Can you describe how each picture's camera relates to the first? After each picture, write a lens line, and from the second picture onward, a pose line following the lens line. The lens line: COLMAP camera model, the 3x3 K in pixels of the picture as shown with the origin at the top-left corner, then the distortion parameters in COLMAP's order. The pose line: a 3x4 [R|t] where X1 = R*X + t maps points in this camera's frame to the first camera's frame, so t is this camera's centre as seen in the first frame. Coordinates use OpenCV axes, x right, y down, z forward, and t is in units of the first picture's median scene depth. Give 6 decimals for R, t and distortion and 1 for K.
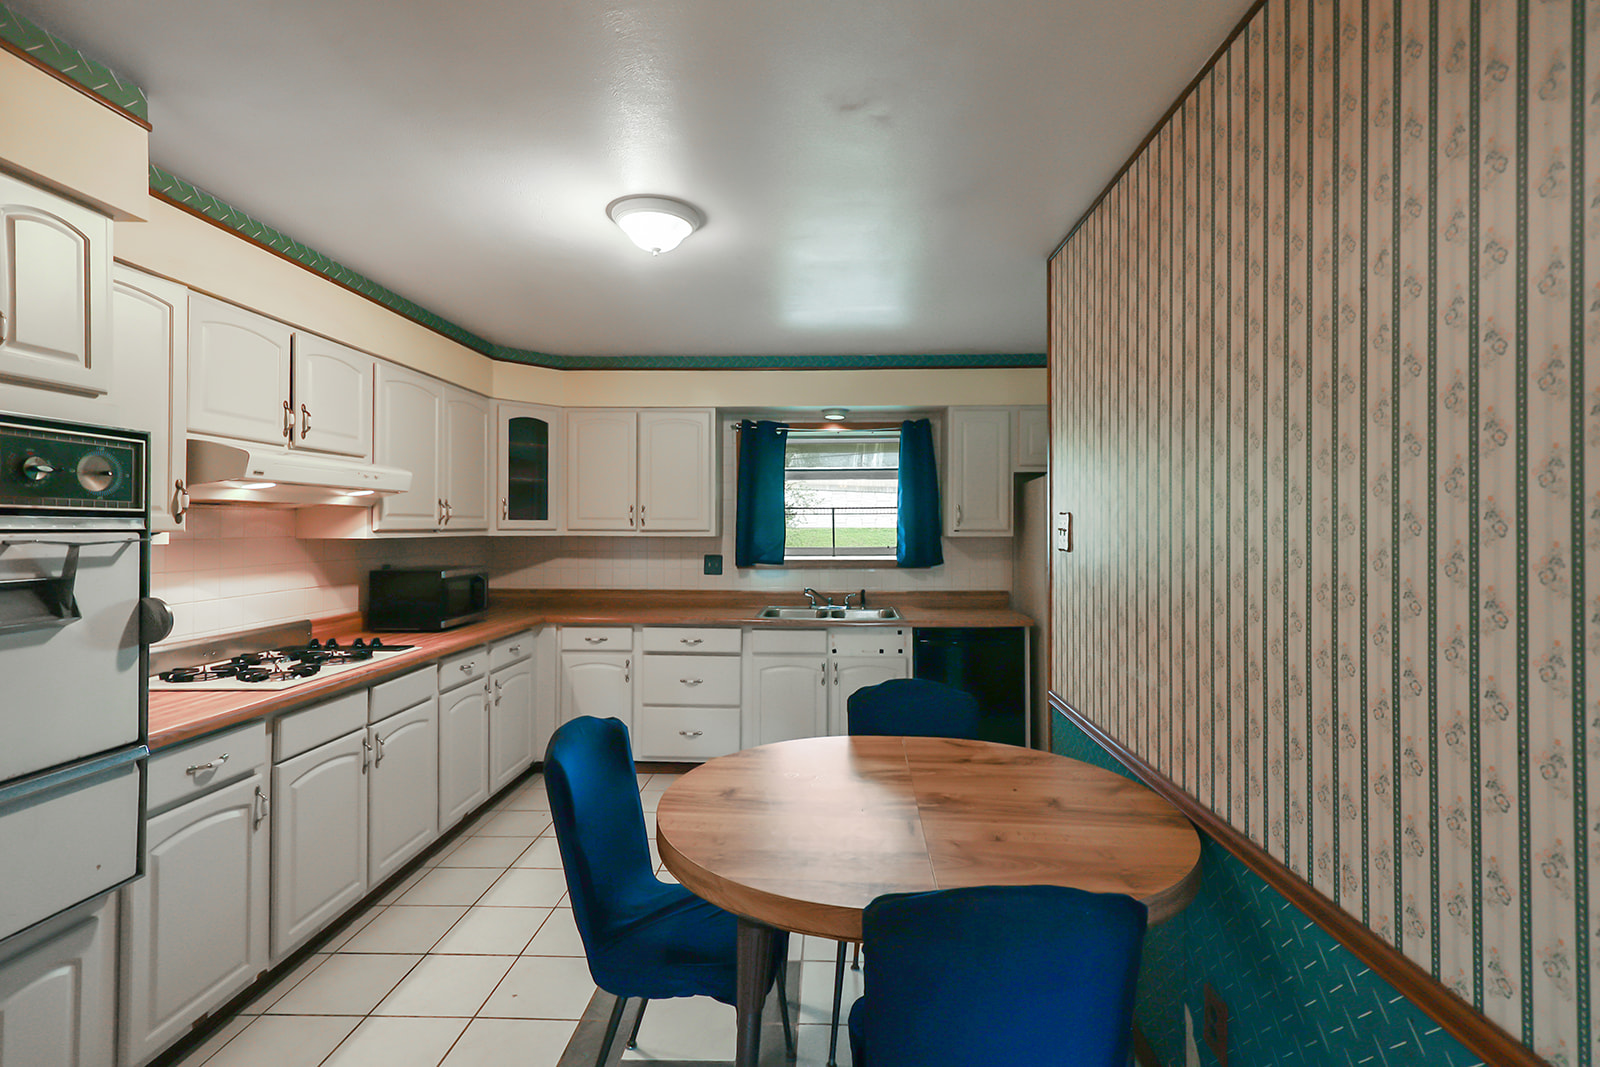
lens RADIAL K [[763.8, 0, 816.2], [0, 763.8, 519.8], [0, 0, 1]] dist [-0.002631, -0.000319]
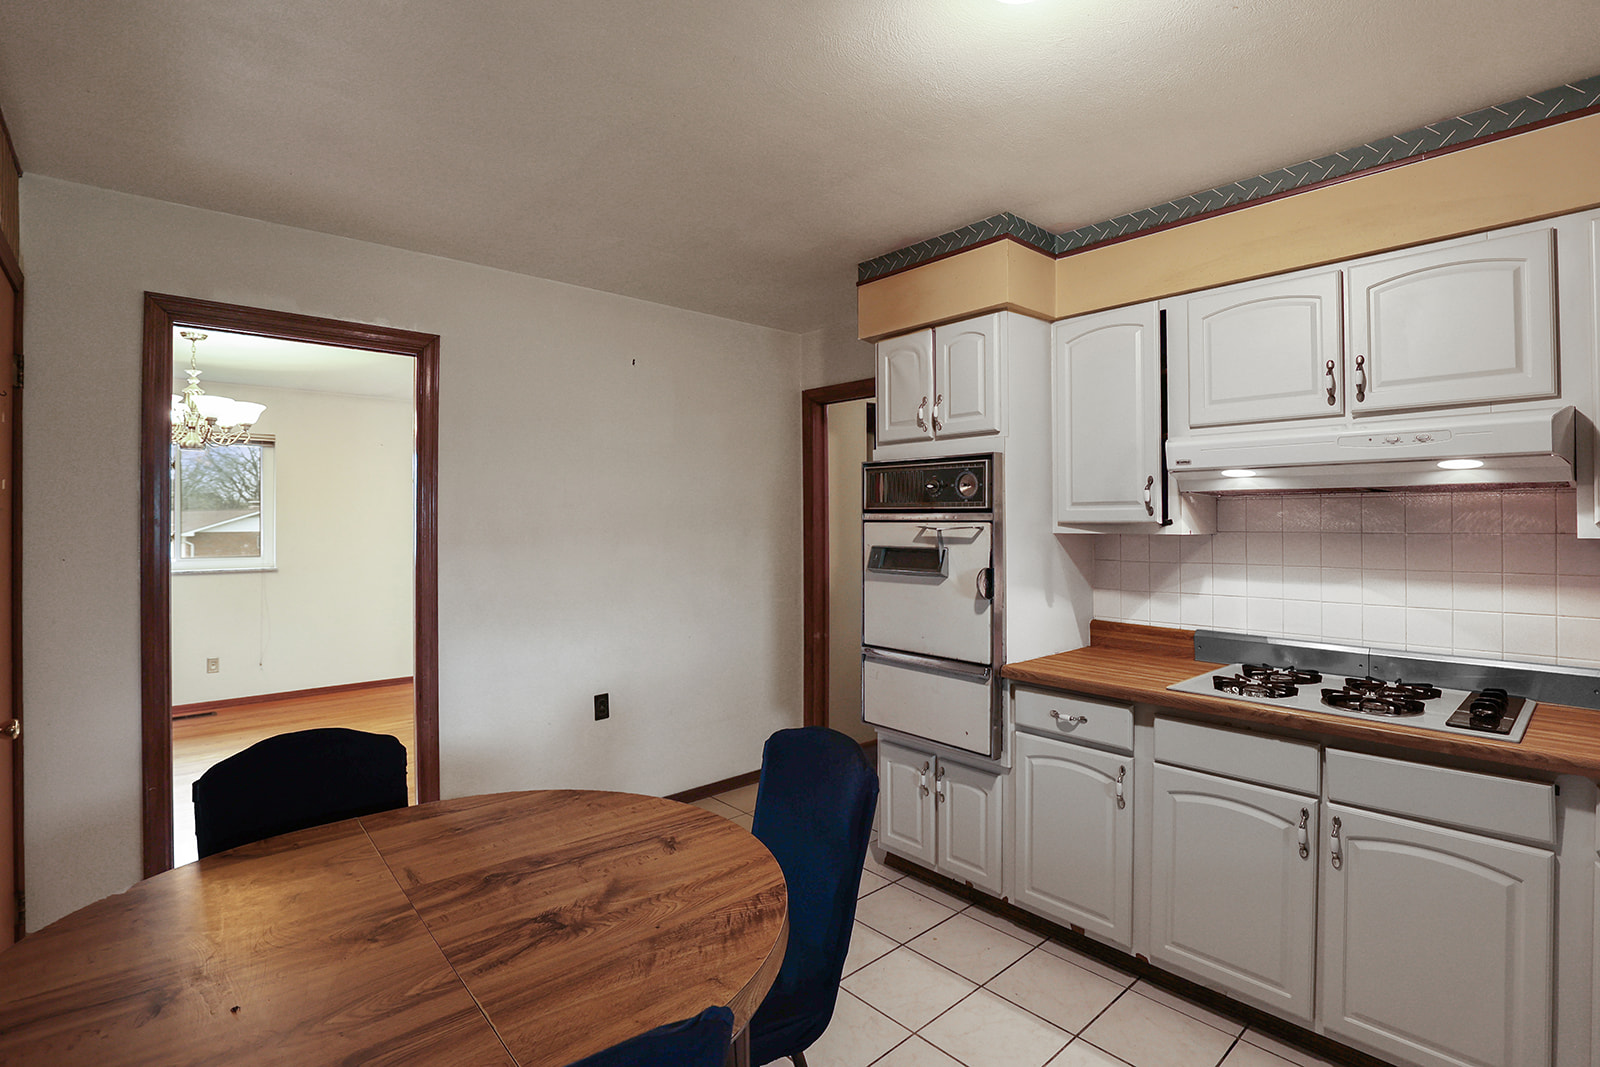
lens RADIAL K [[763.8, 0, 816.2], [0, 763.8, 519.8], [0, 0, 1]] dist [-0.002631, -0.000319]
pose [[-0.712346, 0.004929, -0.701811, 0.373670], [0.009741, 0.999948, -0.002864, 0.012168], [0.701760, -0.008877, -0.712358, 1.811310]]
